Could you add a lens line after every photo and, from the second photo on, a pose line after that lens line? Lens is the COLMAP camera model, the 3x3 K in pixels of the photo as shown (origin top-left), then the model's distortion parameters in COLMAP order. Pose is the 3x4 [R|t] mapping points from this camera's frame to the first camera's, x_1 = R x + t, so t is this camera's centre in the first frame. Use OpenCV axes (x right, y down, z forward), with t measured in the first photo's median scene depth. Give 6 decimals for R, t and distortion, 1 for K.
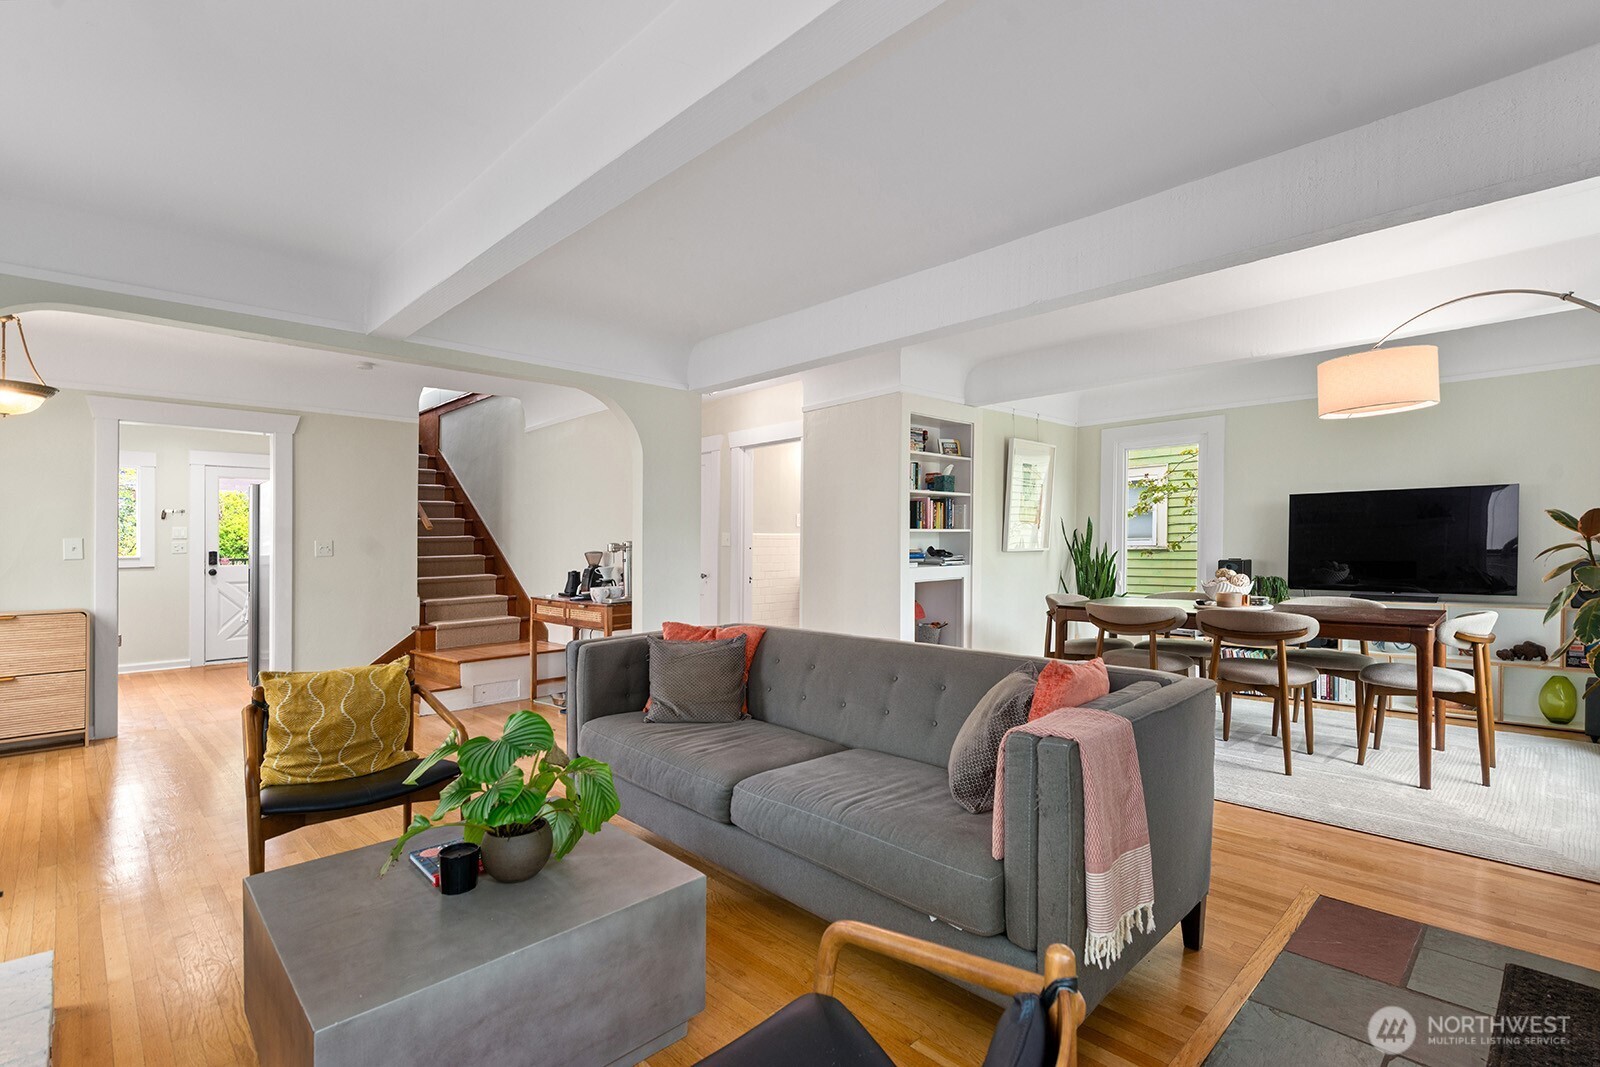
lens RADIAL K [[747.8, 0, 796.1], [0, 747.8, 542.5], [0, 0, 1]] dist [0.003531, -0.001507]
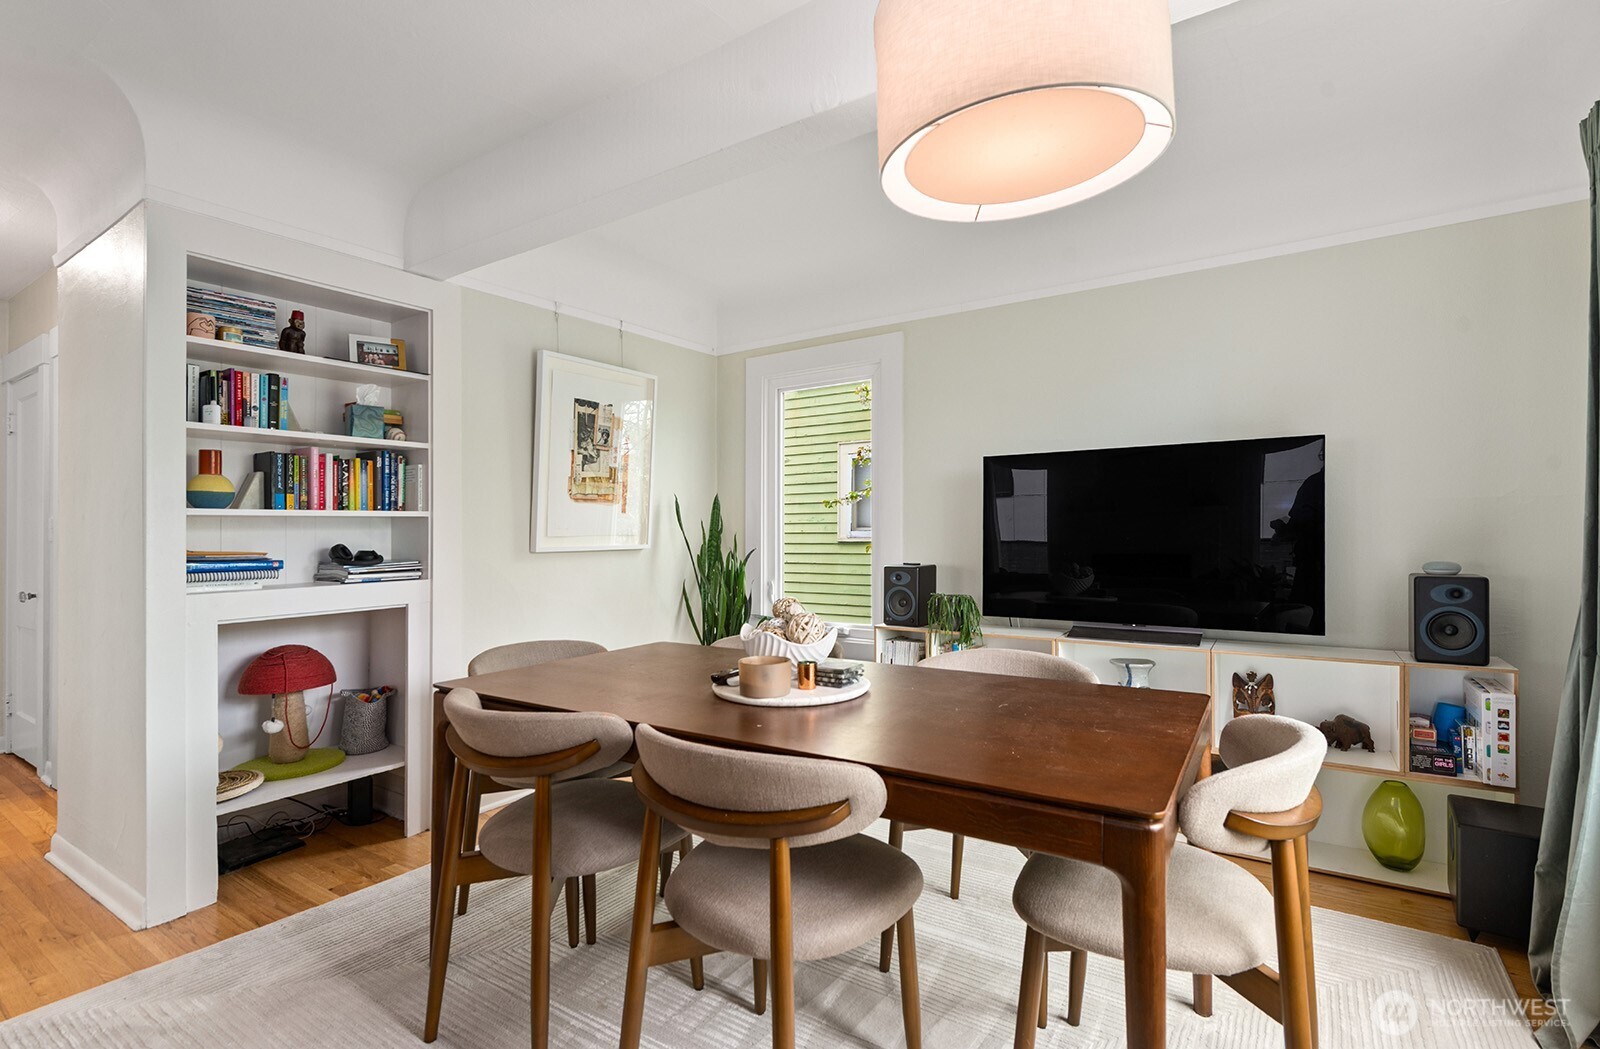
lens RADIAL K [[760.6, 0, 793.5], [0, 760.6, 513.3], [0, 0, 1]] dist [0.000850, 0.000295]
pose [[0.979821, 0.004462, 0.199826, 0.381091], [0.000499, 0.999693, -0.024769, -0.003235], [-0.199875, 0.024369, 0.979518, 0.430443]]
